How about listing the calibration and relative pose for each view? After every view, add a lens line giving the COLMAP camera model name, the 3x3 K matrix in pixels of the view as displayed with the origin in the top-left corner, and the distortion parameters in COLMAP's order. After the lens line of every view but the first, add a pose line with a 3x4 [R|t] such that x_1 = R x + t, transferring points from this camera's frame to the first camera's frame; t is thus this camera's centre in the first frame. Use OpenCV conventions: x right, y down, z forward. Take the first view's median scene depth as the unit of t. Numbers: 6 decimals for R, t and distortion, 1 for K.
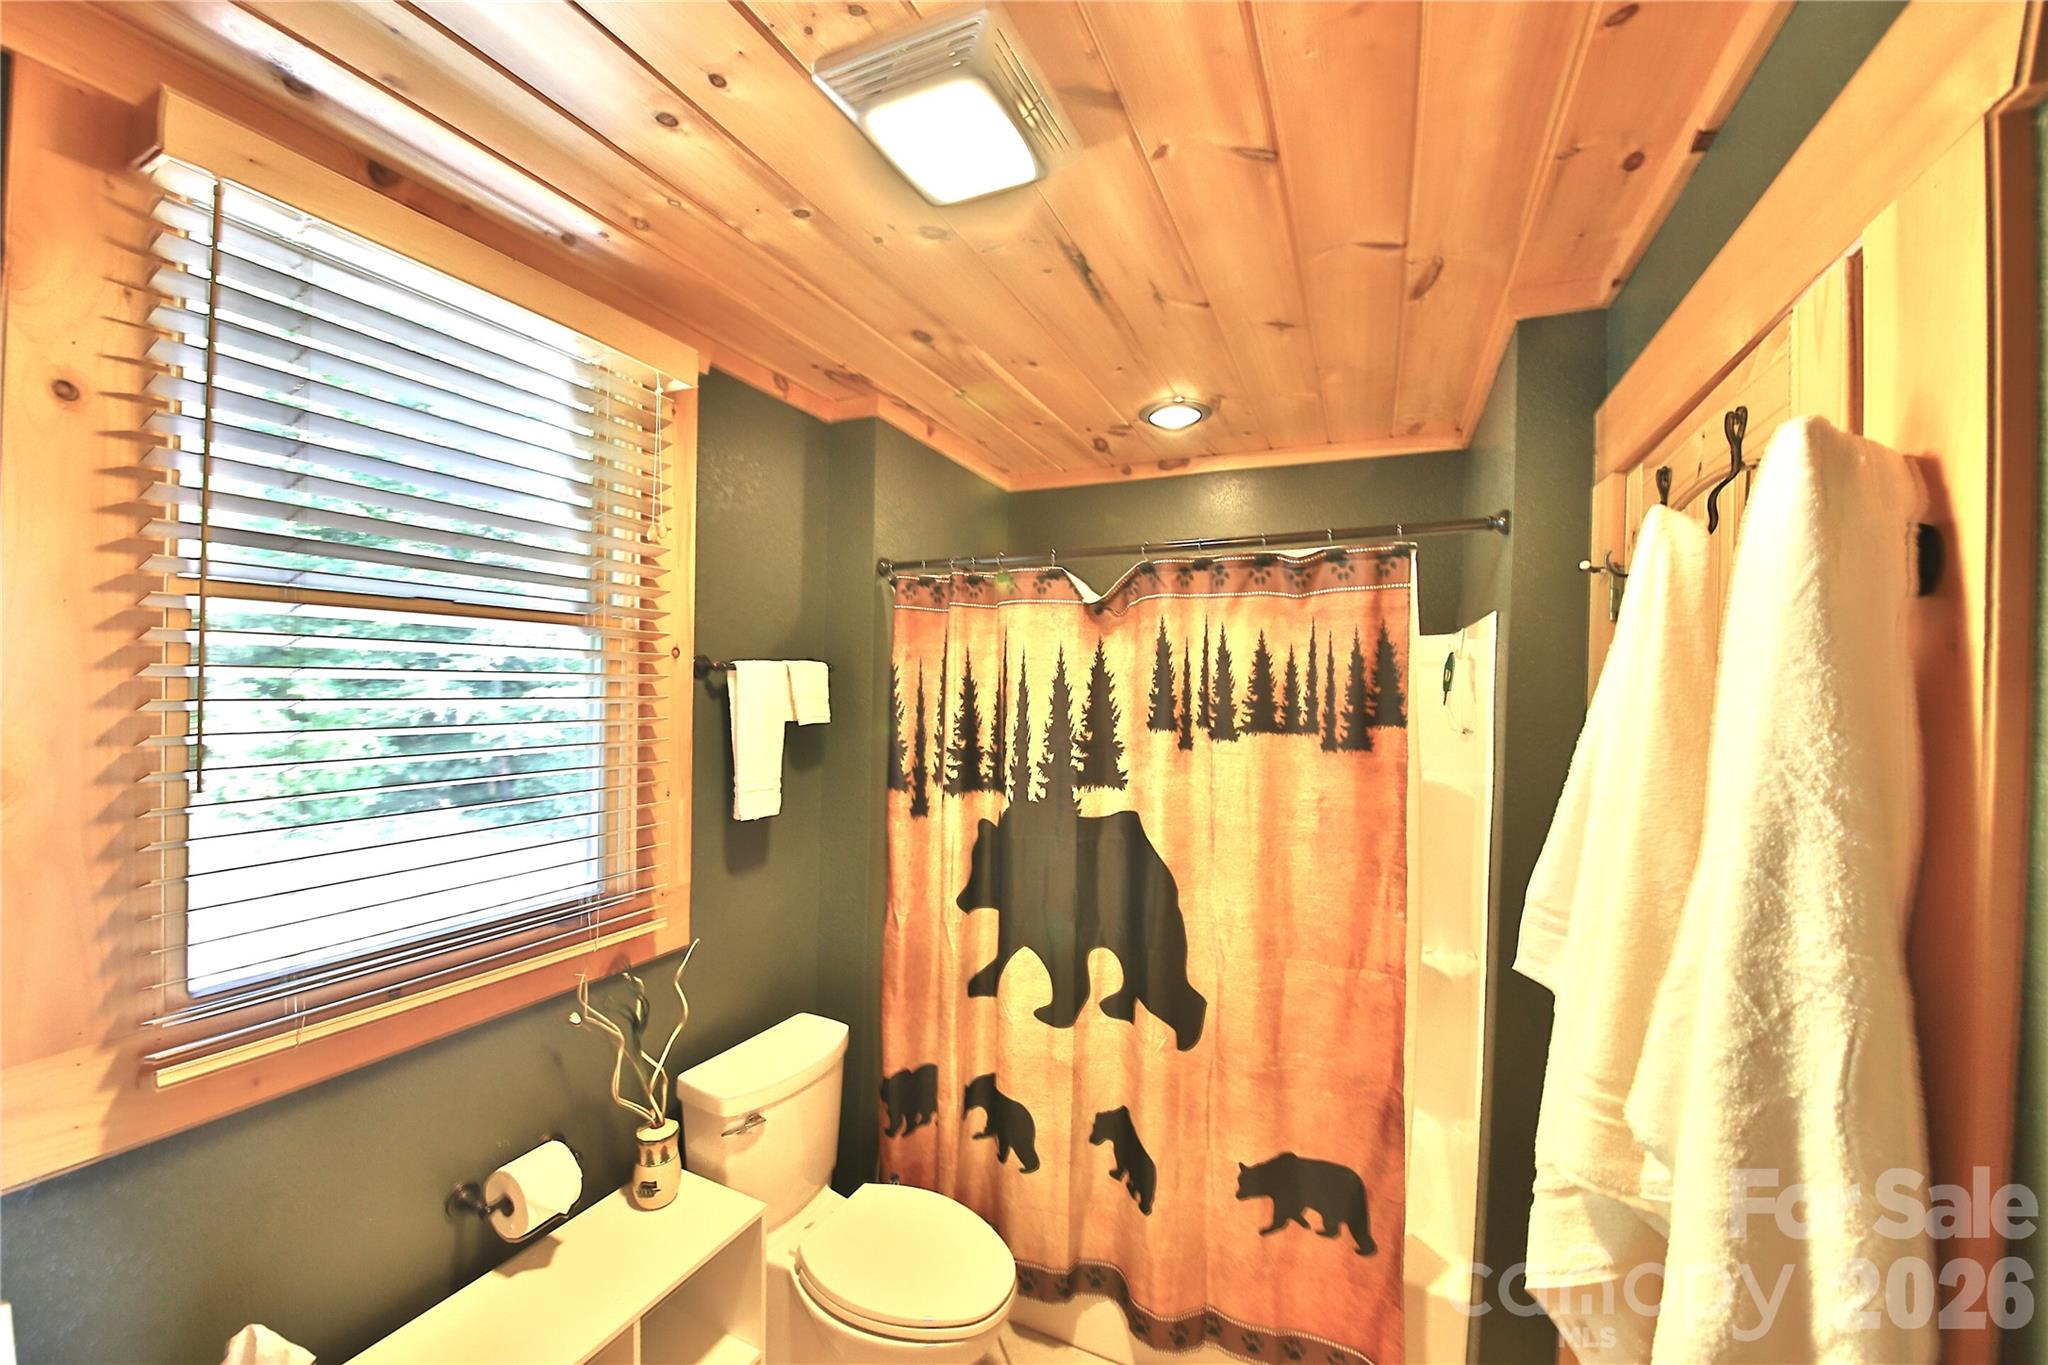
lens RADIAL K [[776.6, 0, 1024.0], [0, 776.6, 682.5], [0, 0, 1]] dist [-0.002293, -0.000222]
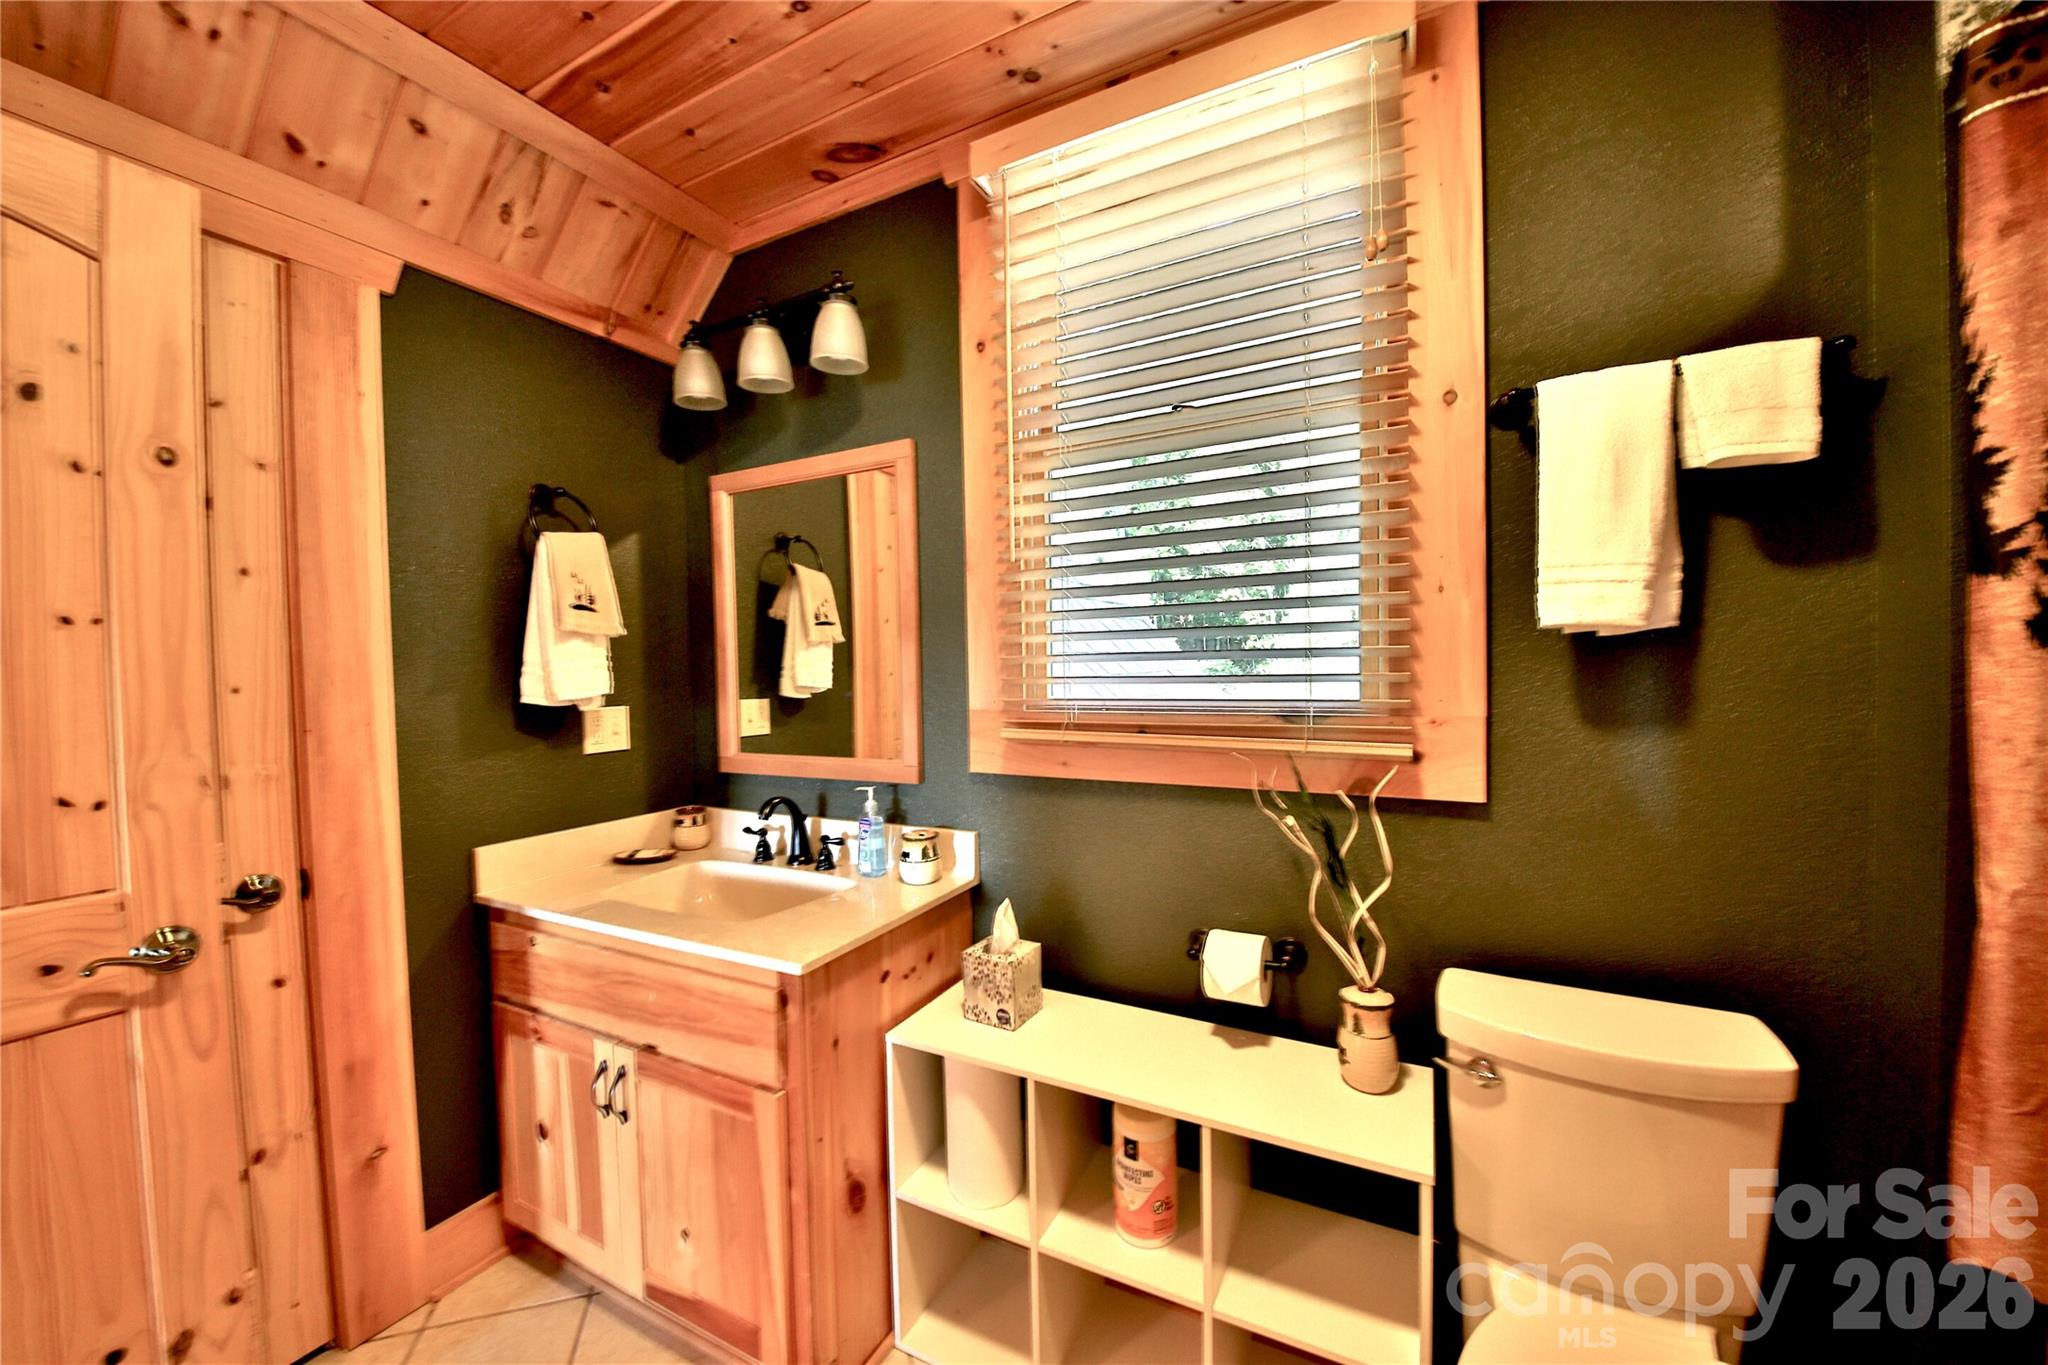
lens RADIAL K [[776.6, 0, 1024.0], [0, 776.6, 682.5], [0, 0, 1]] dist [-0.002293, -0.000222]
pose [[-0.046825, 0.015481, -0.998783, 0.281926], [0.020995, 0.999674, 0.014510, 0.195341], [0.998682, -0.020290, -0.047135, 0.582097]]
